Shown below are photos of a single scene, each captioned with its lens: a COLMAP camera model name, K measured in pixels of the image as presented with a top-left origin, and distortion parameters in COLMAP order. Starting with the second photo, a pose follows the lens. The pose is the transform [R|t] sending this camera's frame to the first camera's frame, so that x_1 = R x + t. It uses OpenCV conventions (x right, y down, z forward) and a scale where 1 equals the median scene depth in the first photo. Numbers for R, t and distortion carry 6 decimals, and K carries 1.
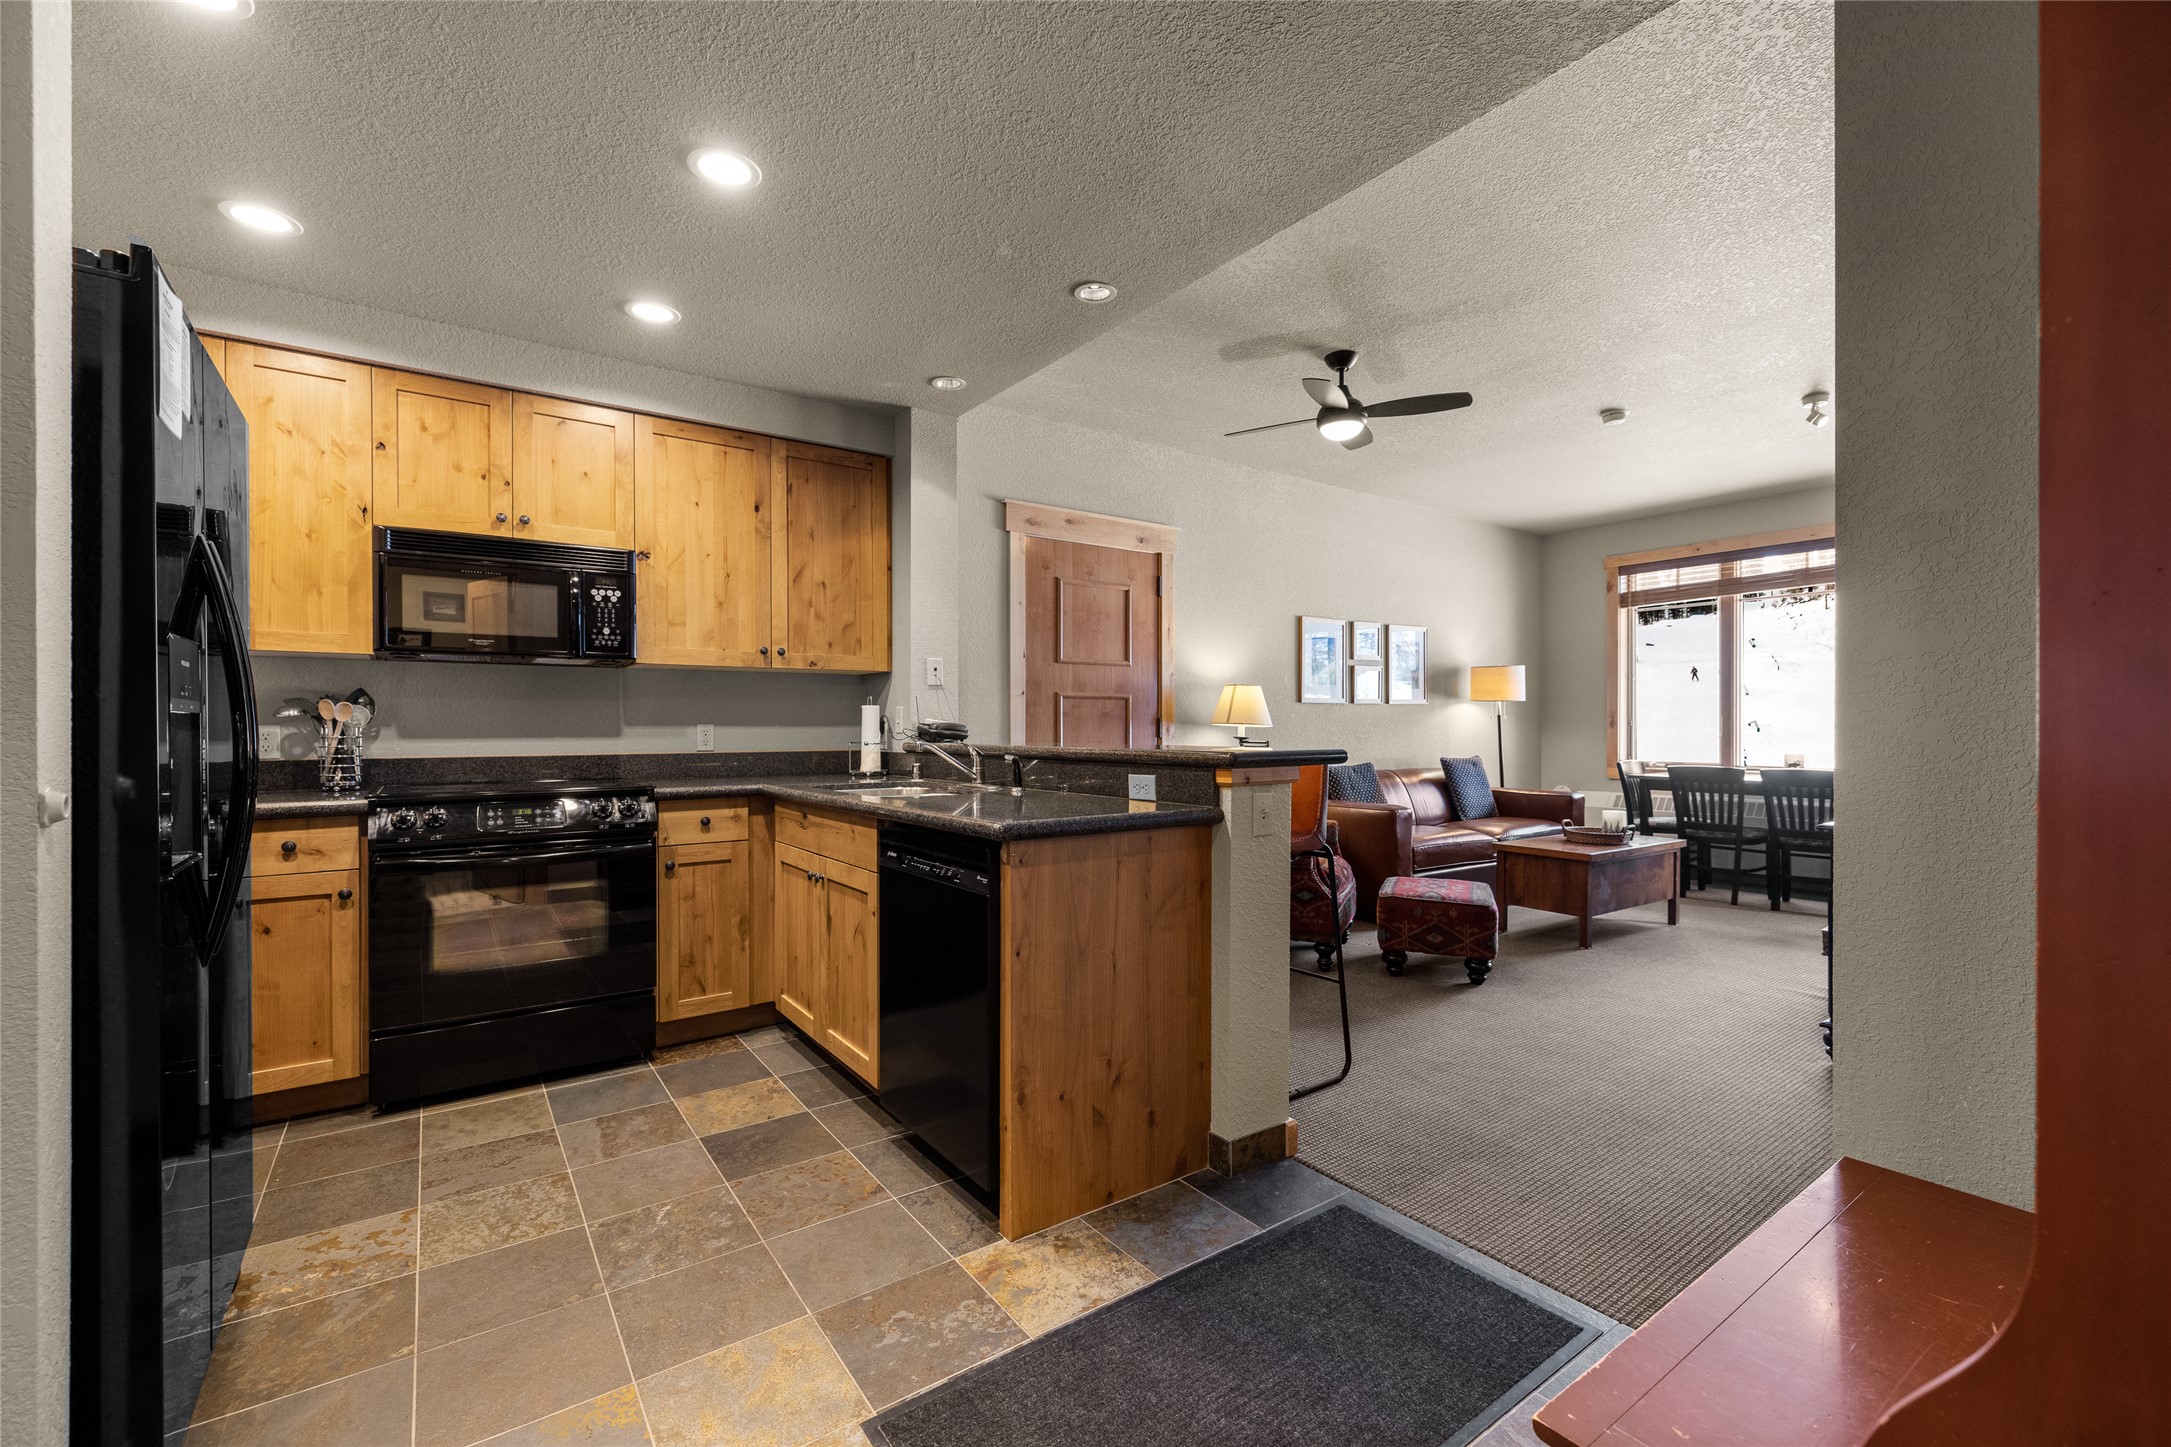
lens RADIAL K [[909.9, 0, 1085.3], [0, 909.9, 729.9], [0, 0, 1]] dist [-0.000420, 0.000051]
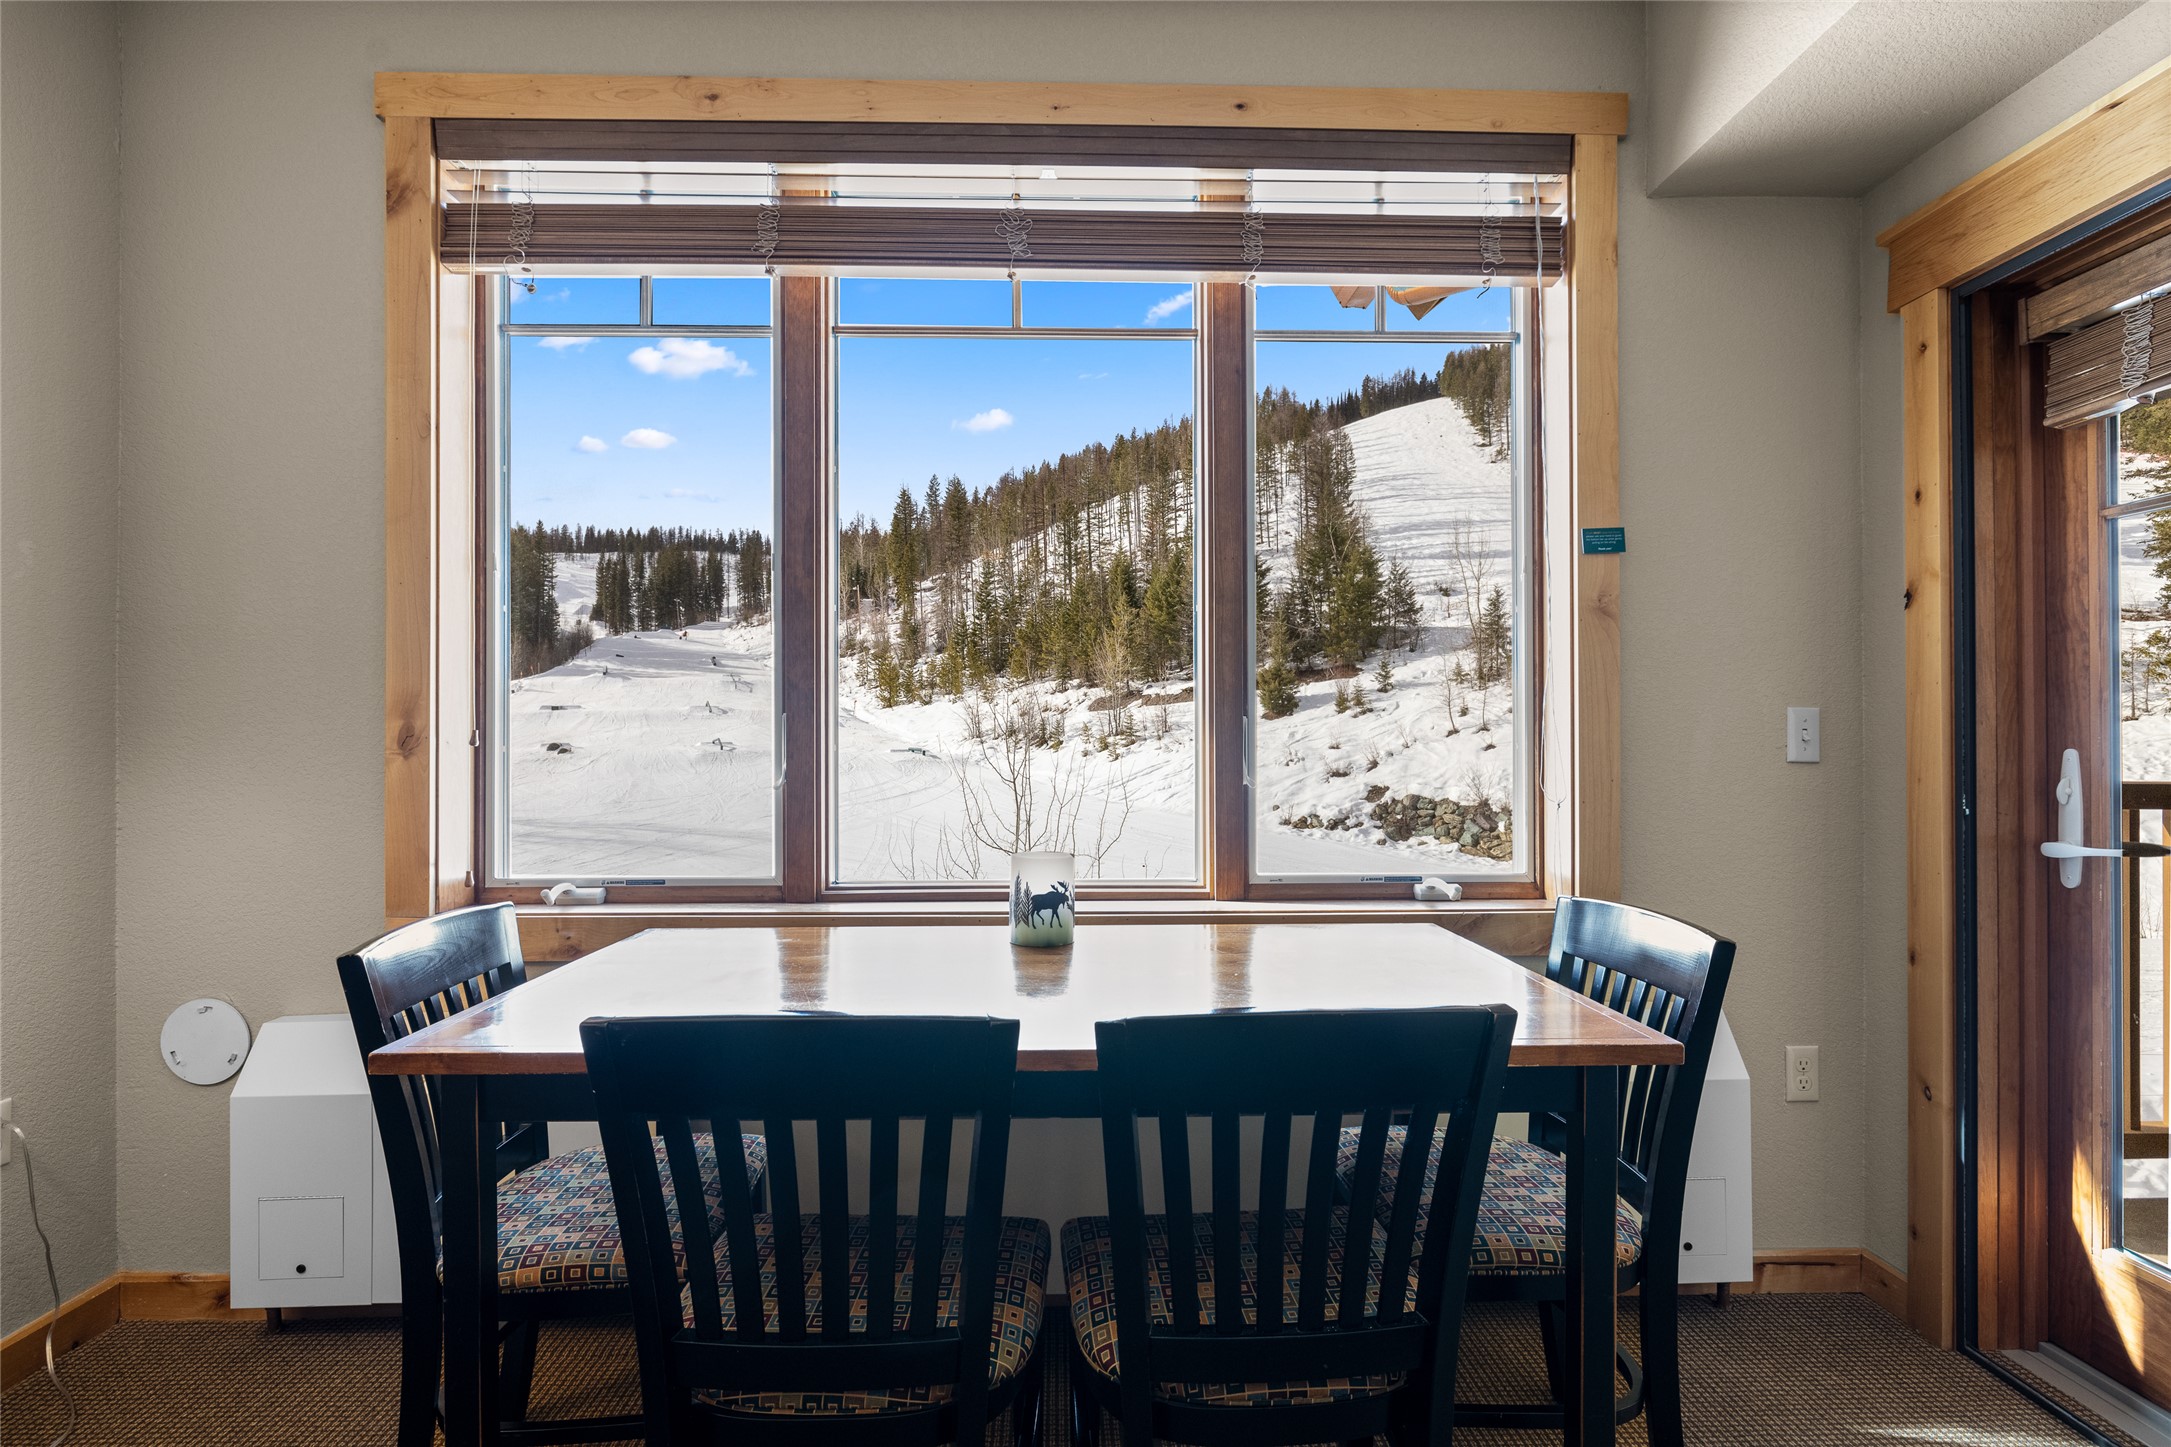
lens RADIAL K [[1035.8, 0, 1082.2], [0, 1035.8, 739.7], [0, 0, 1]] dist [-0.002517, -0.000398]
pose [[0.563367, 0.002539, 0.826203, 0.983971], [0.004466, 0.999971, -0.006118, -0.010139], [-0.826195, 0.007137, 0.563339, 1.508798]]
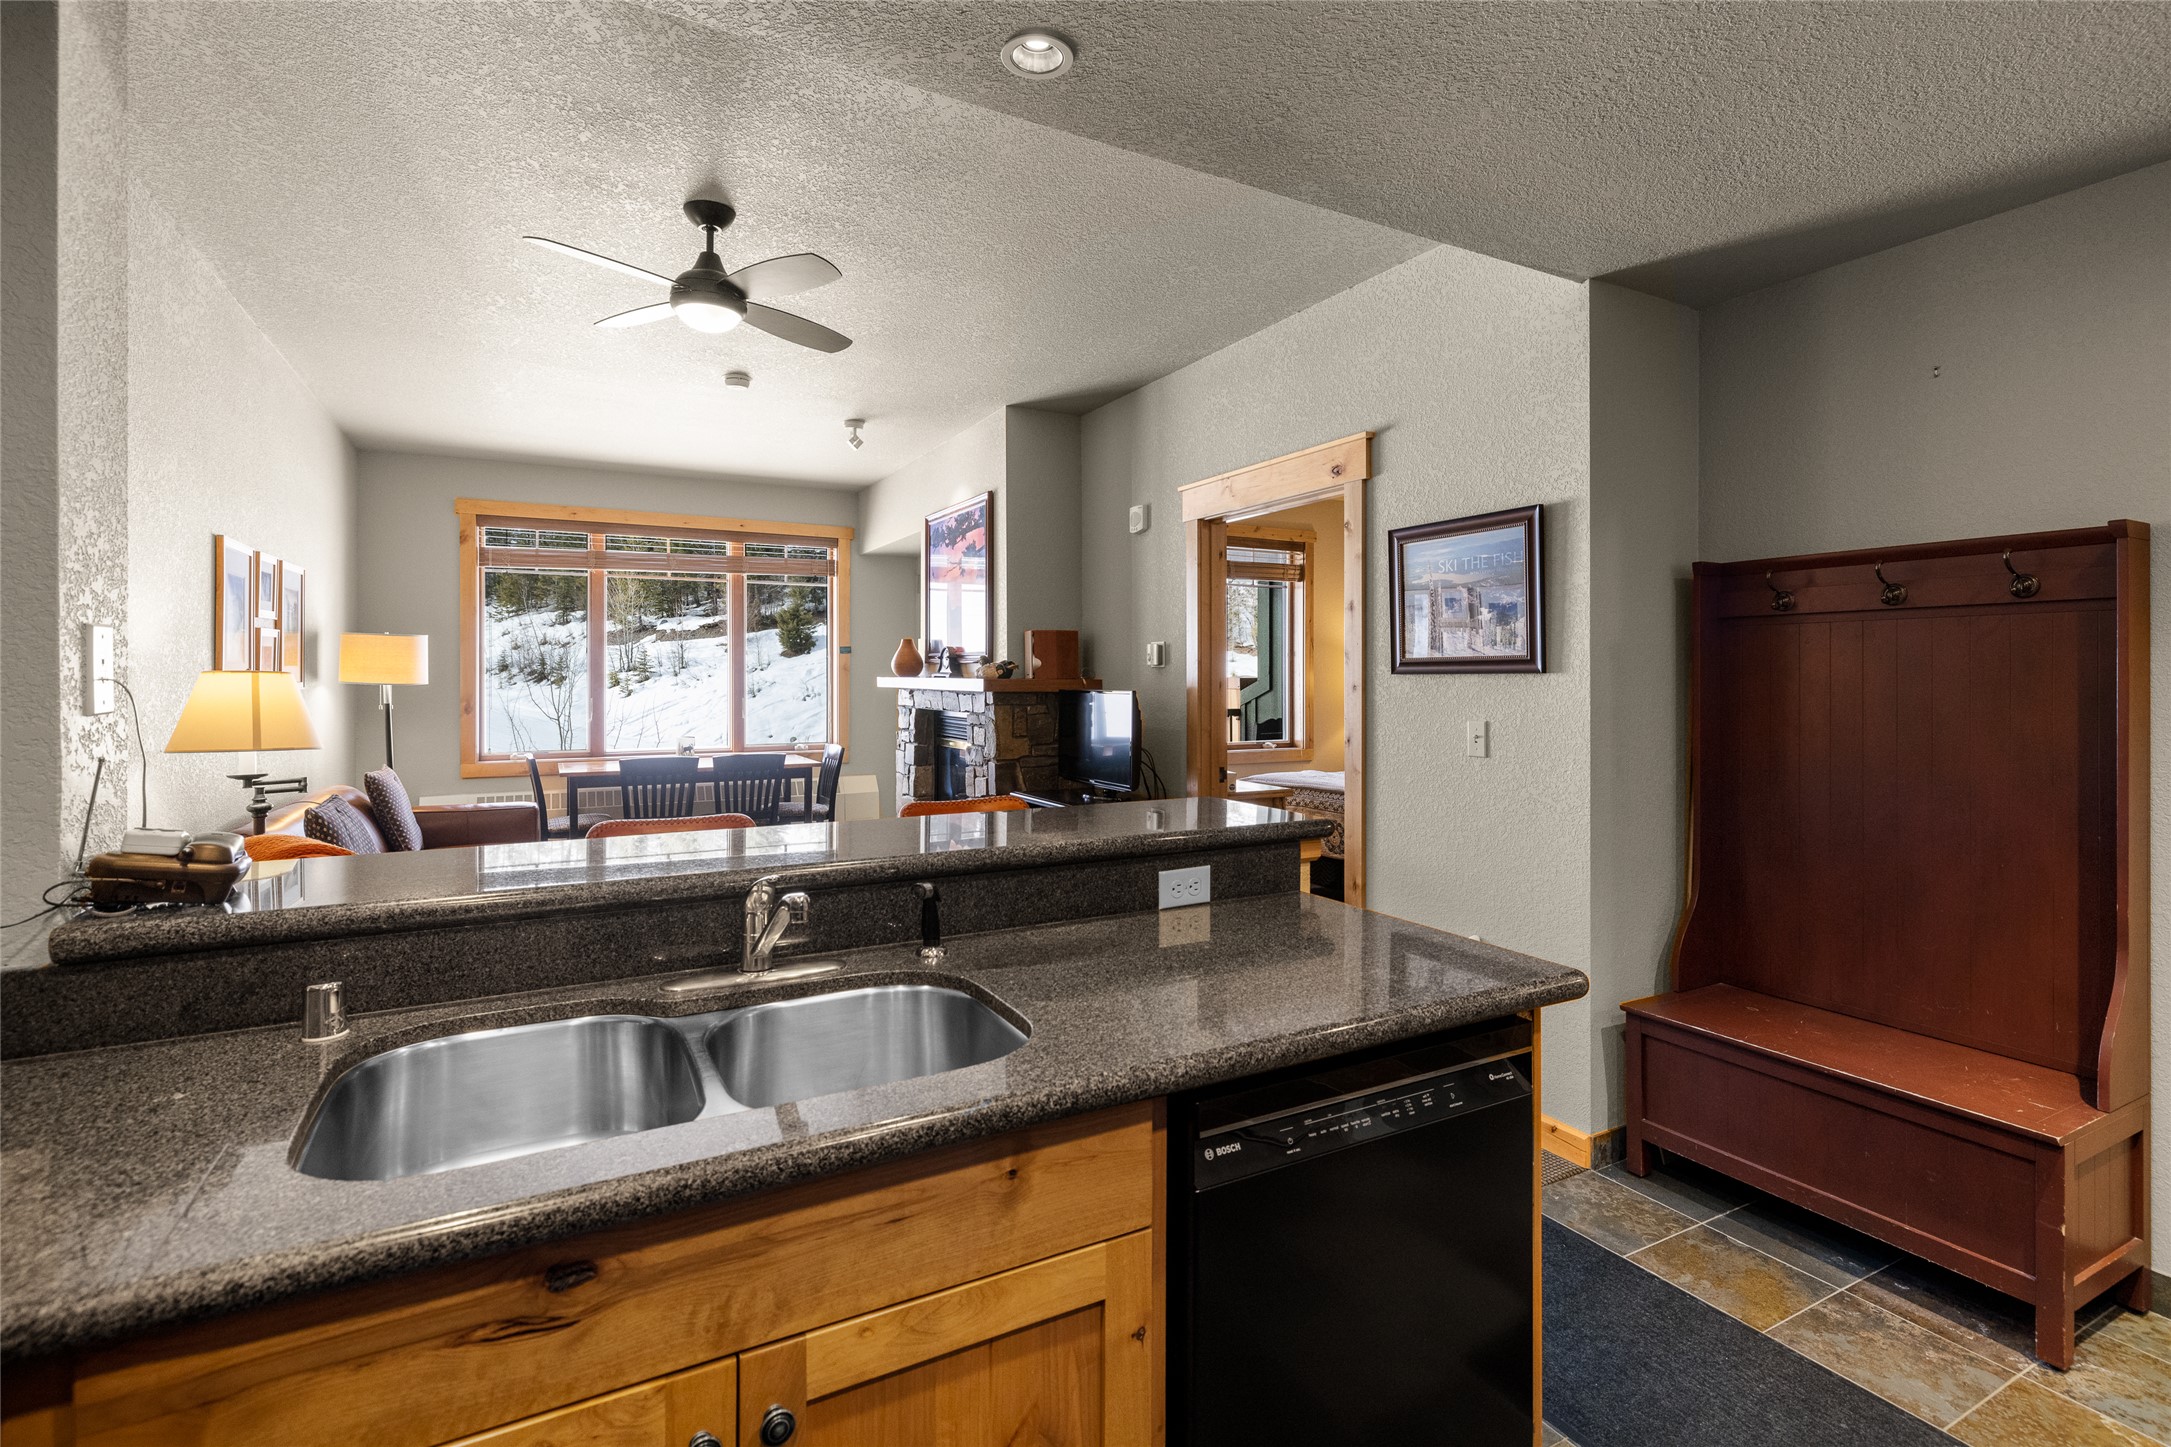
lens RADIAL K [[1017.9, 0, 1103.9], [0, 1017.9, 682.1], [0, 0, 1]] dist [0.001688, 0.000101]
pose [[0.122090, -0.005164, 0.992506, -0.529057], [0.003969, 0.999981, 0.004715, -0.070522], [-0.992511, 0.003363, 0.122108, 0.738735]]
